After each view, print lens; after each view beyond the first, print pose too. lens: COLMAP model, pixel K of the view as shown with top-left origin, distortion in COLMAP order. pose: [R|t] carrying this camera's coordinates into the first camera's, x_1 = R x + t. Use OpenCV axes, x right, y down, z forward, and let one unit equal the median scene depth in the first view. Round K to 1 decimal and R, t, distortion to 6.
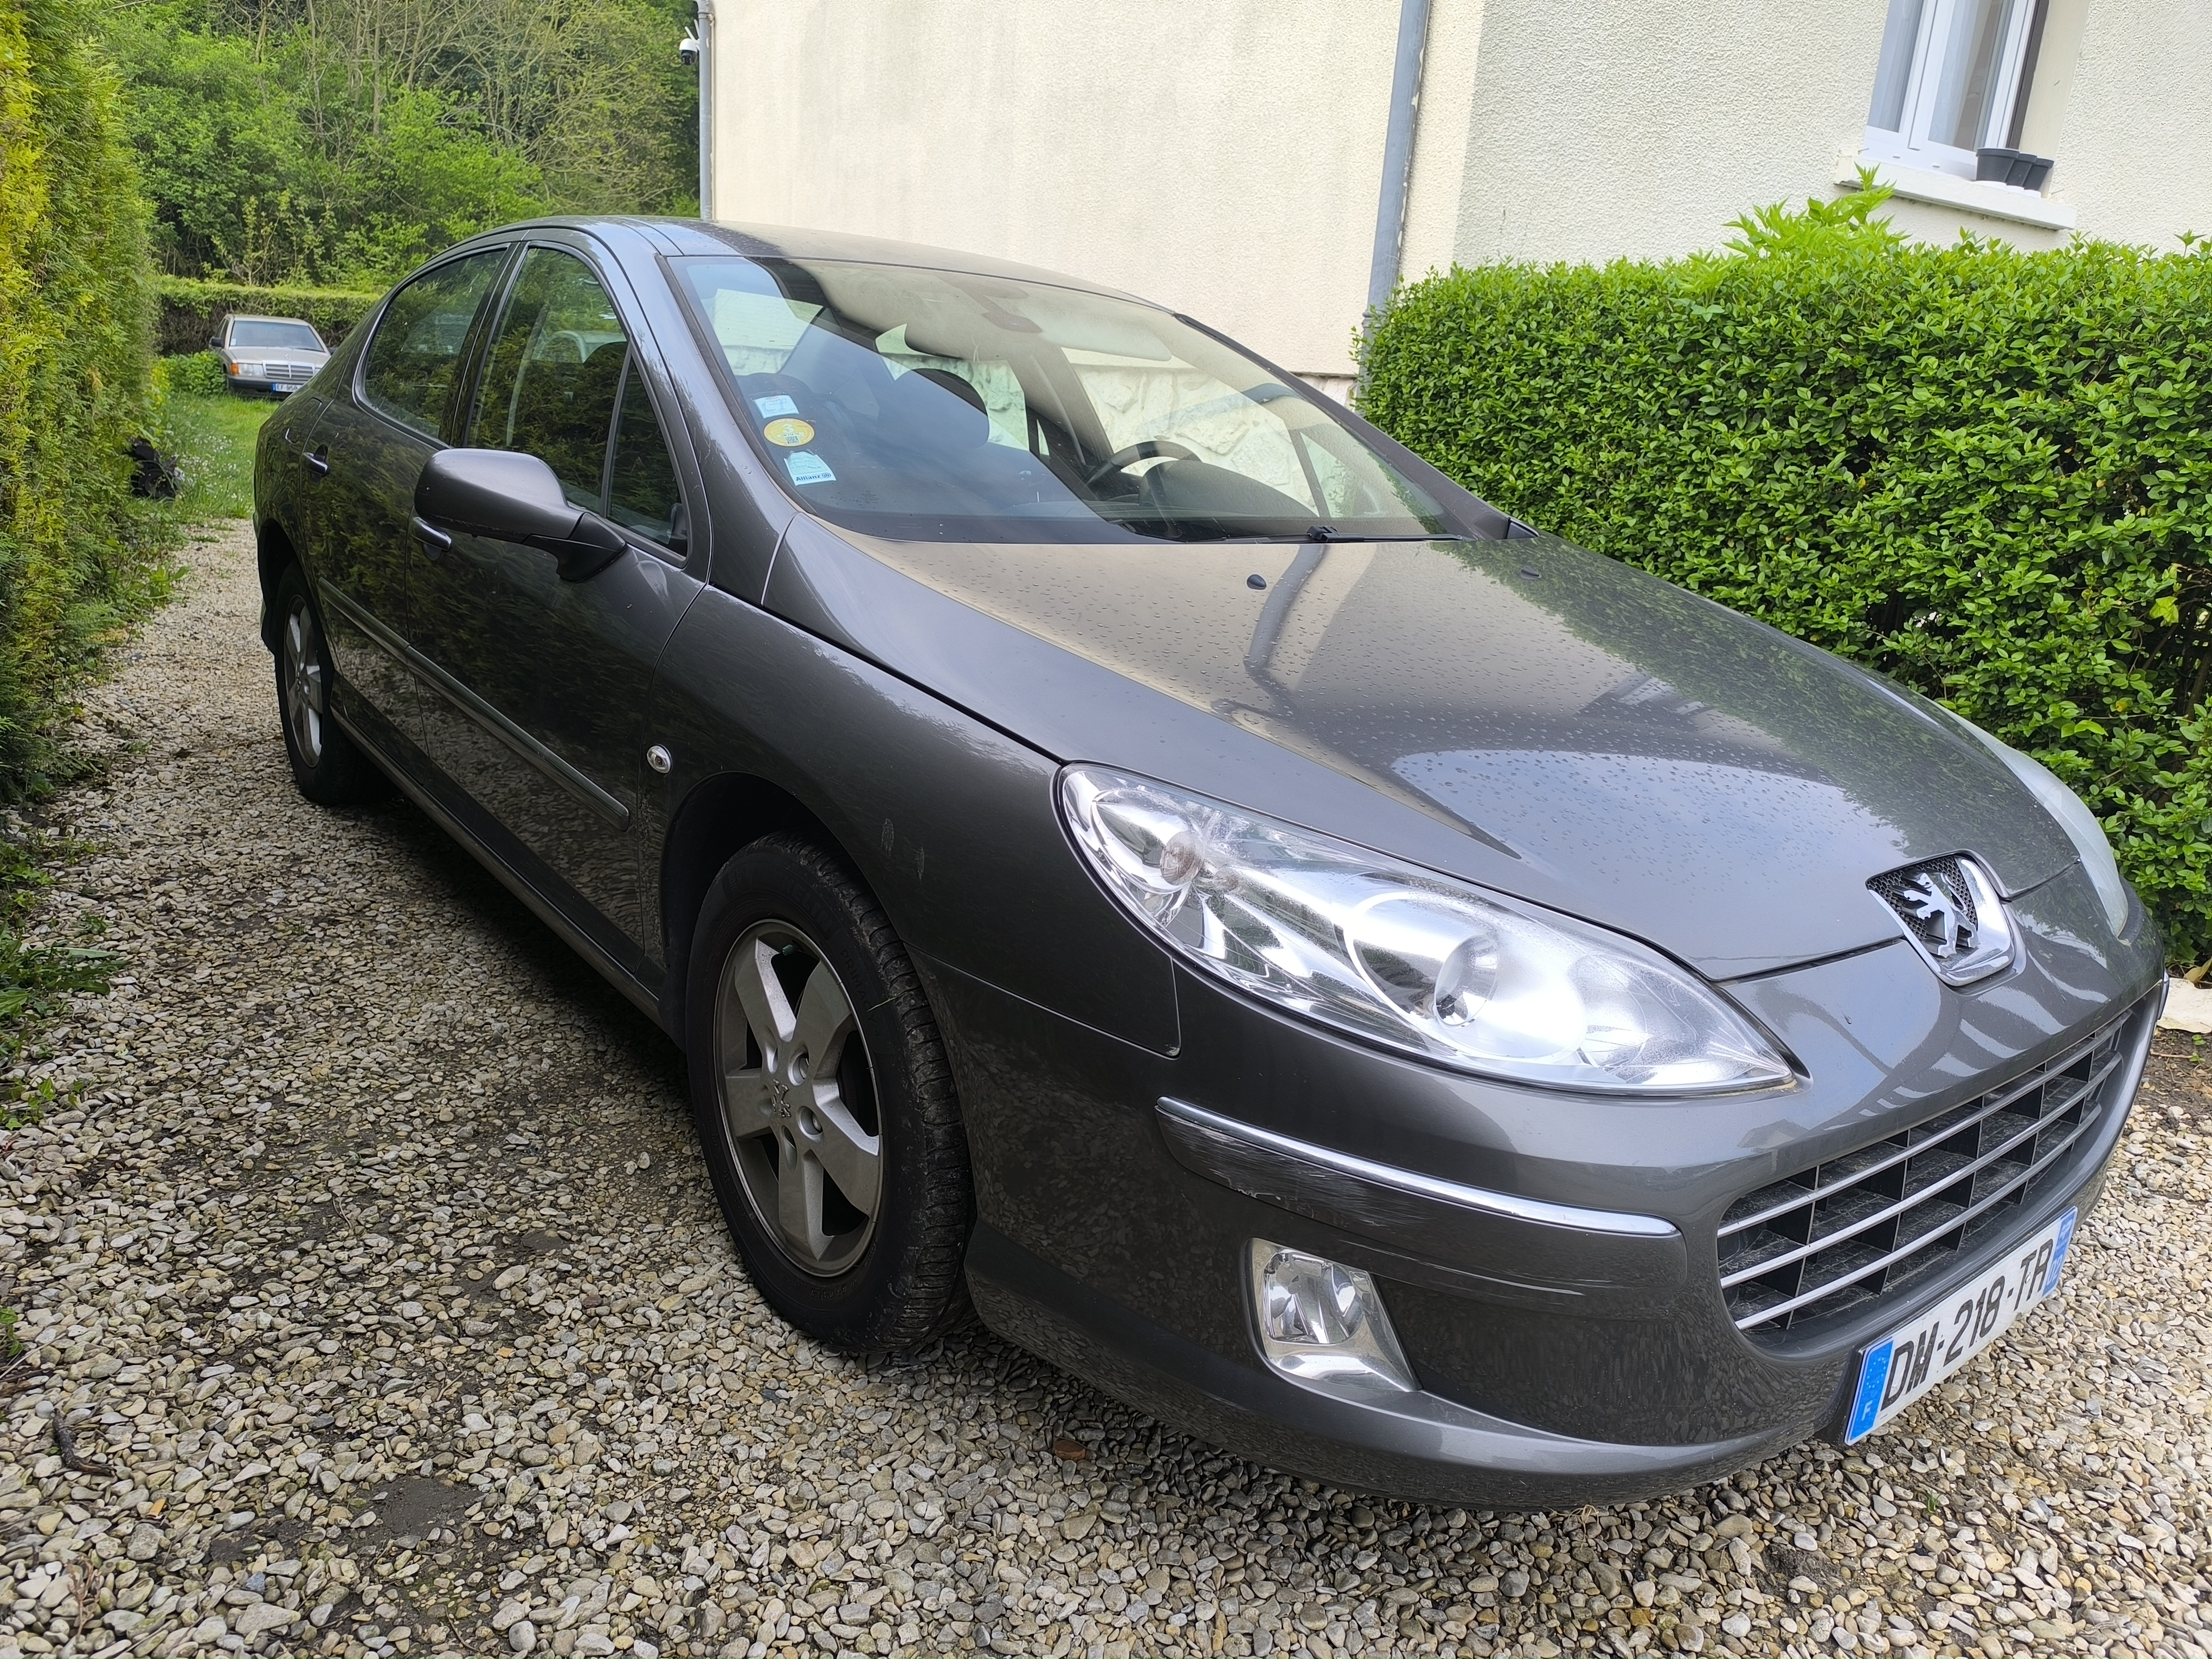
lens RADIAL K [[1460.8, 0, 1106.0], [0, 1460.8, 829.5], [0, 0, 1]] dist [0.036053, -0.034363]
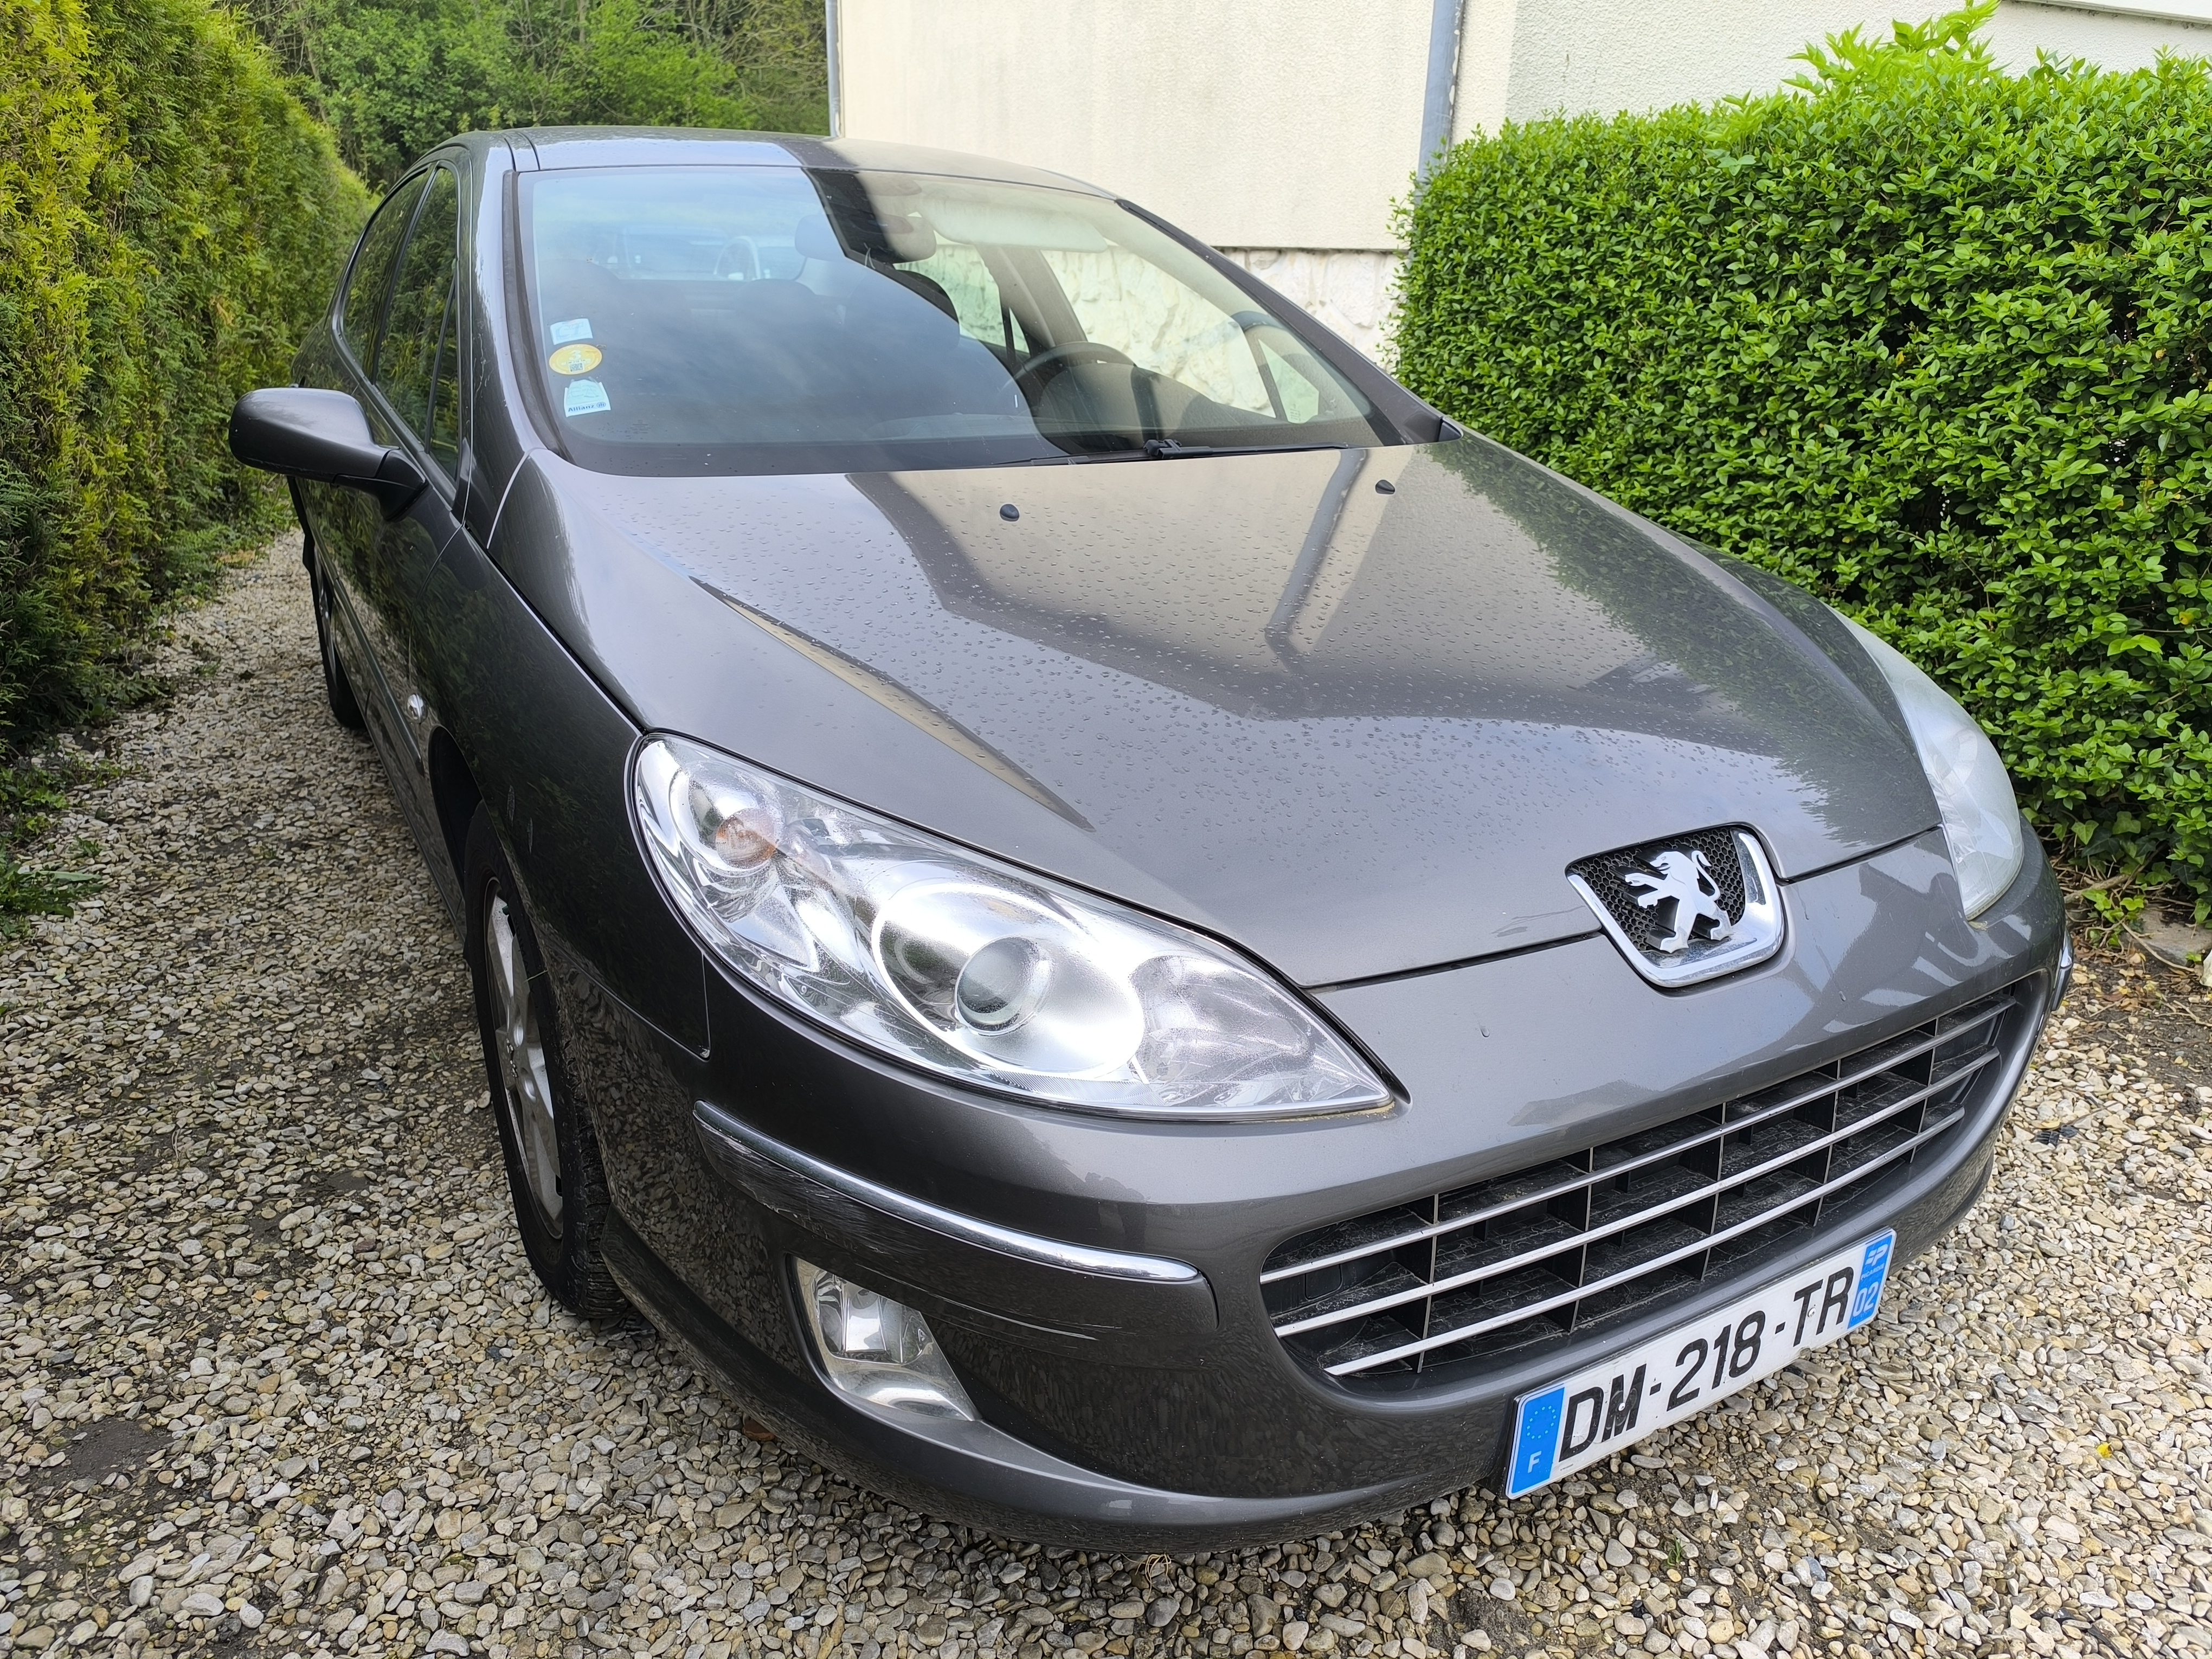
lens RADIAL K [[1460.8, 0, 1106.0], [0, 1460.8, 829.5], [0, 0, 1]] dist [0.036053, -0.034363]
pose [[0.989469, 0.008493, -0.144493, 0.270200], [0.002198, 0.997280, 0.073671, -0.035749], [0.144725, -0.073212, 0.986760, 0.082154]]
